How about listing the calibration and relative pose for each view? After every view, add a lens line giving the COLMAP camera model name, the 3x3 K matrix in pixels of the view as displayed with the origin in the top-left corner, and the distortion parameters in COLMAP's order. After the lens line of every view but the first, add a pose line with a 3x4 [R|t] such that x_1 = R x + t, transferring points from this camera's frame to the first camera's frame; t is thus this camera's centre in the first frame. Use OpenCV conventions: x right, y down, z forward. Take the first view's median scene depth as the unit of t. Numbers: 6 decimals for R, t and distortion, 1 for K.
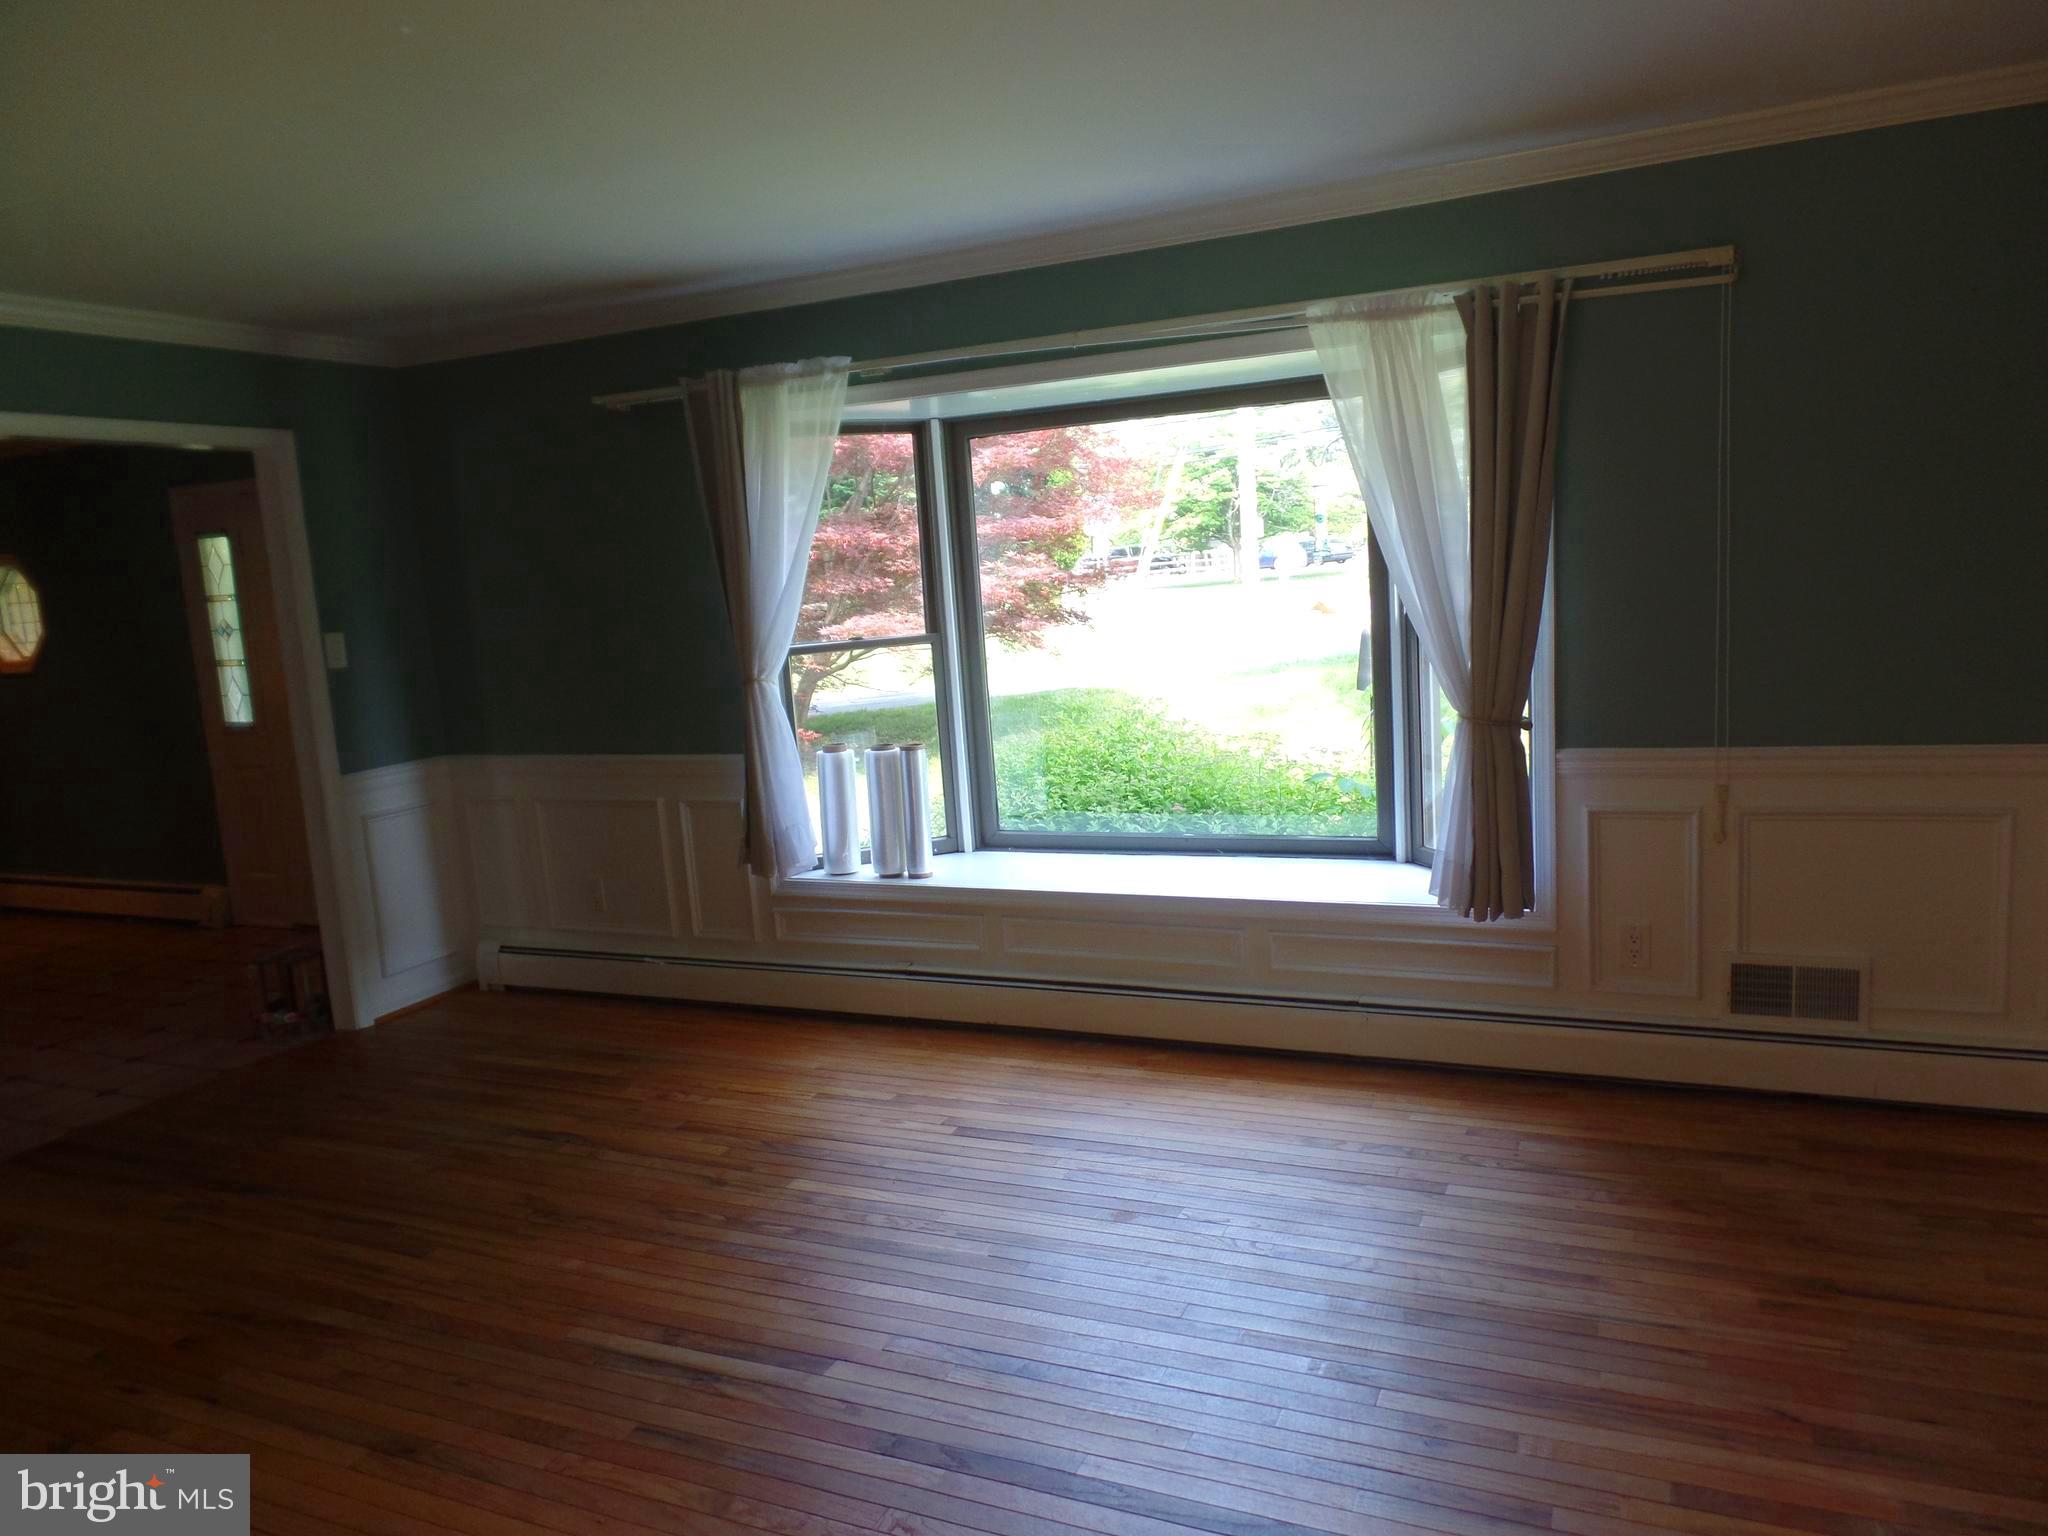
lens RADIAL K [[1410.4, 0, 1022.7], [0, 1410.4, 758.2], [0, 0, 1]] dist [0.002049, -0.005350]
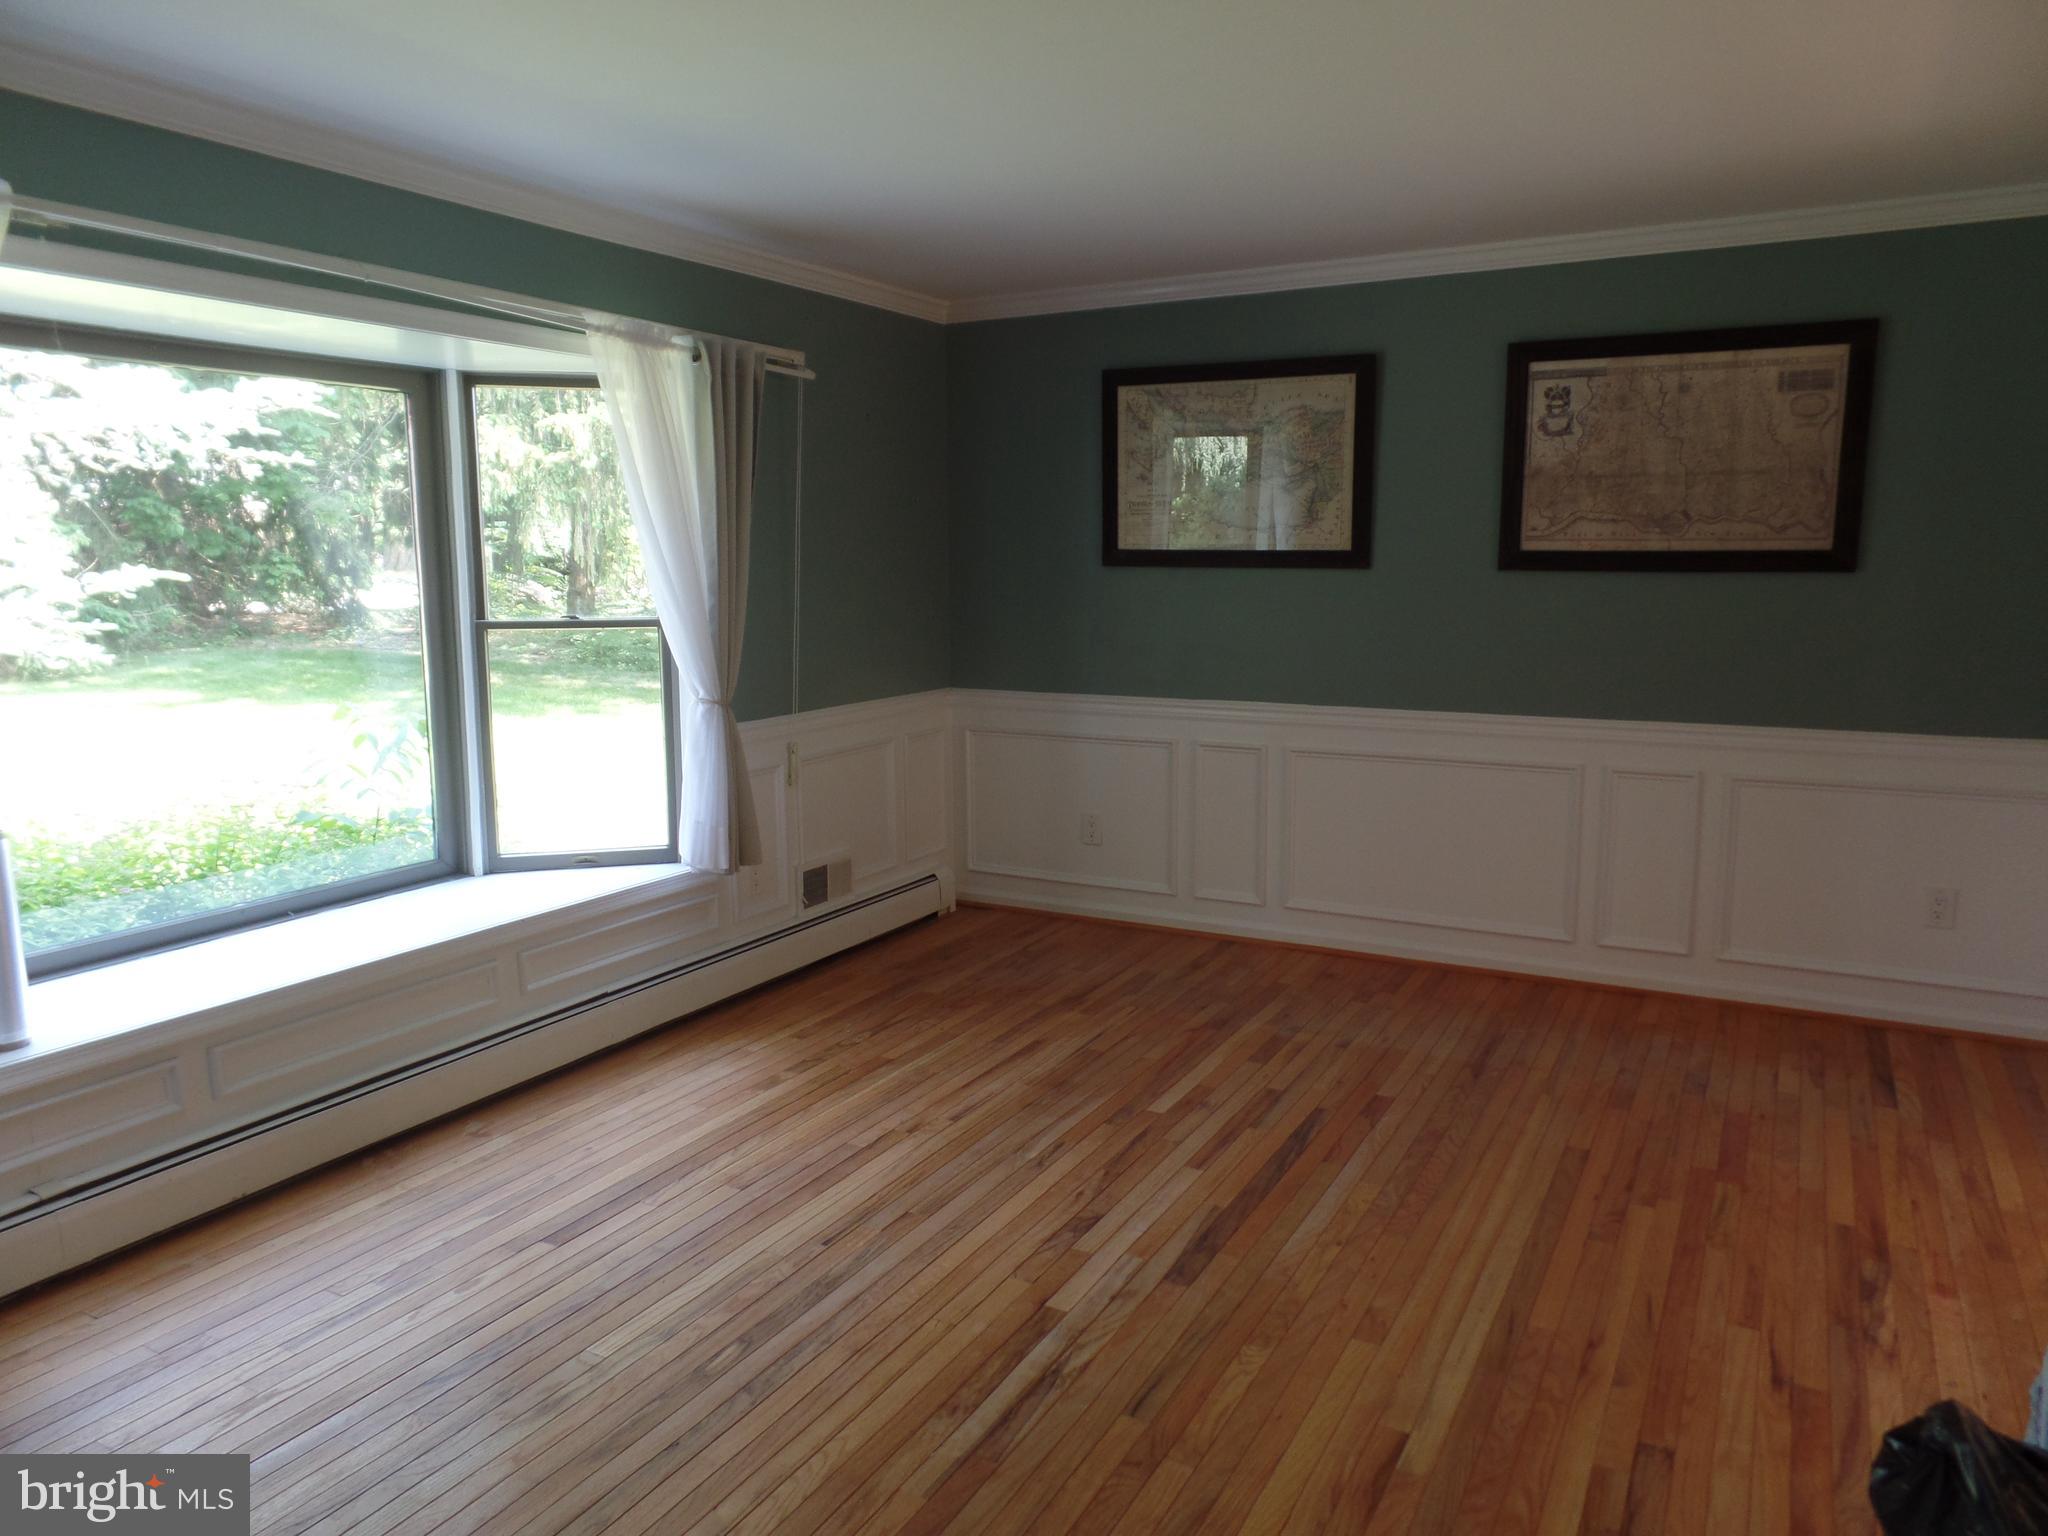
lens RADIAL K [[1410.4, 0, 1030.2], [0, 1410.4, 772.6], [0, 0, 1]] dist [0.002049, -0.005350]
pose [[0.076844, -0.090018, 0.992971, -0.829021], [0.135475, 0.987622, 0.079049, -0.029061], [-0.987796, 0.128448, 0.088088, 0.643892]]
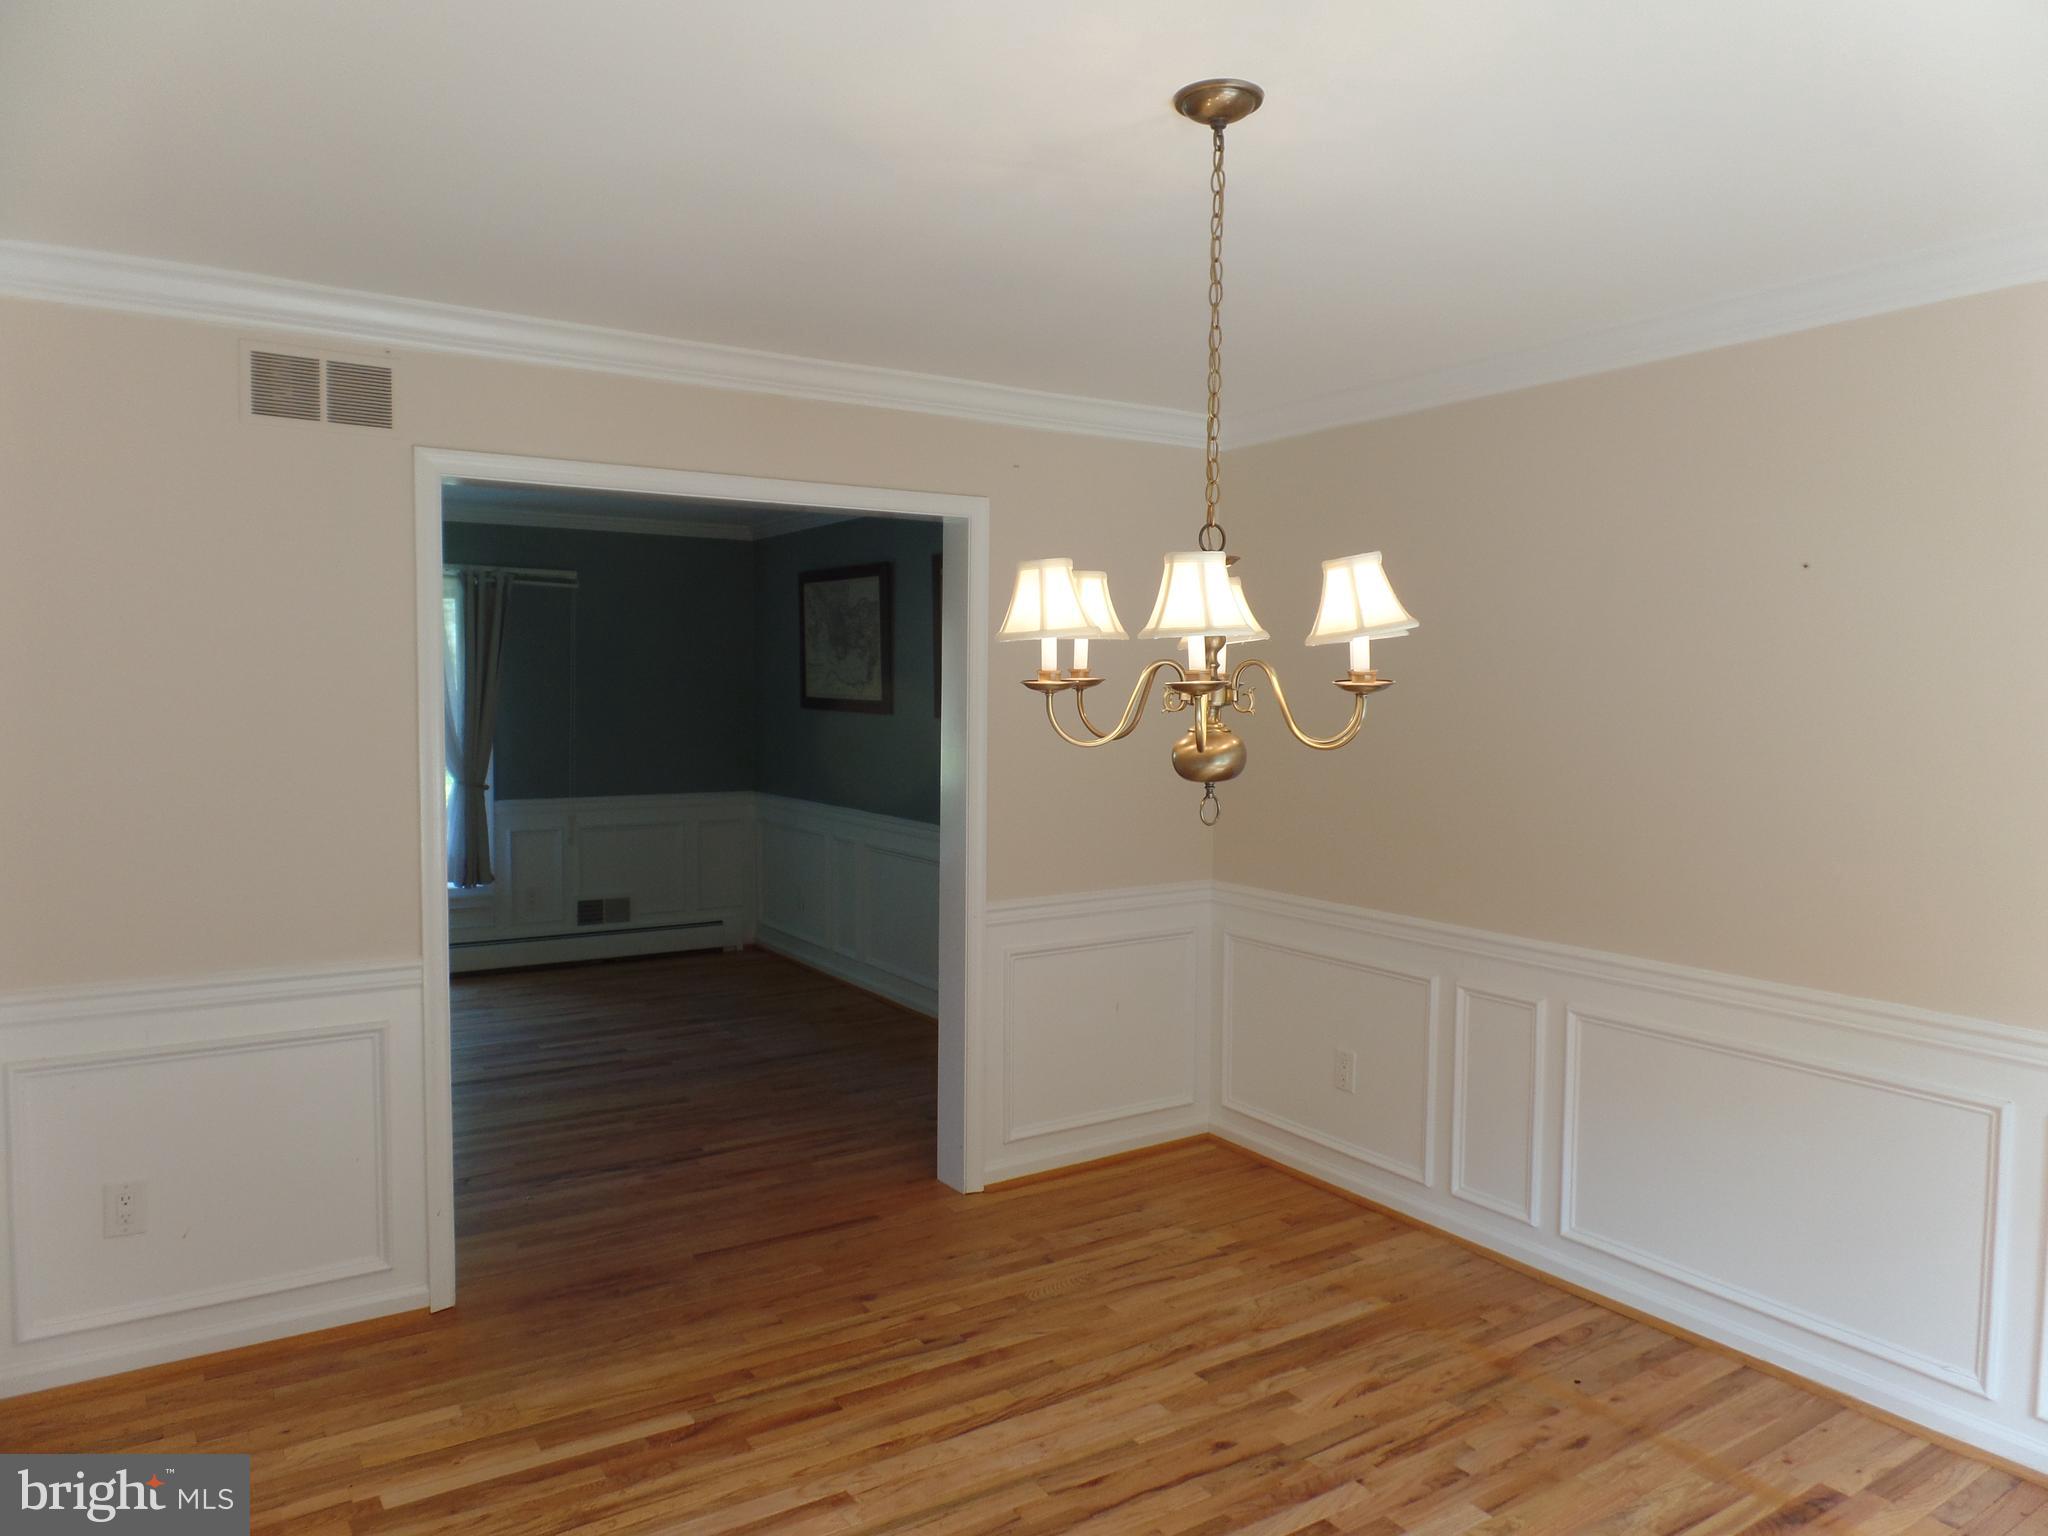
lens RADIAL K [[1410.4, 0, 1027.0], [0, 1410.4, 768.7], [0, 0, 1]] dist [0.002049, -0.005350]
pose [[0.540182, 0.022942, 0.841236, -0.901787], [0.066876, 0.995297, -0.070087, 0.139864], [-0.838887, 0.094119, 0.536107, -0.703465]]
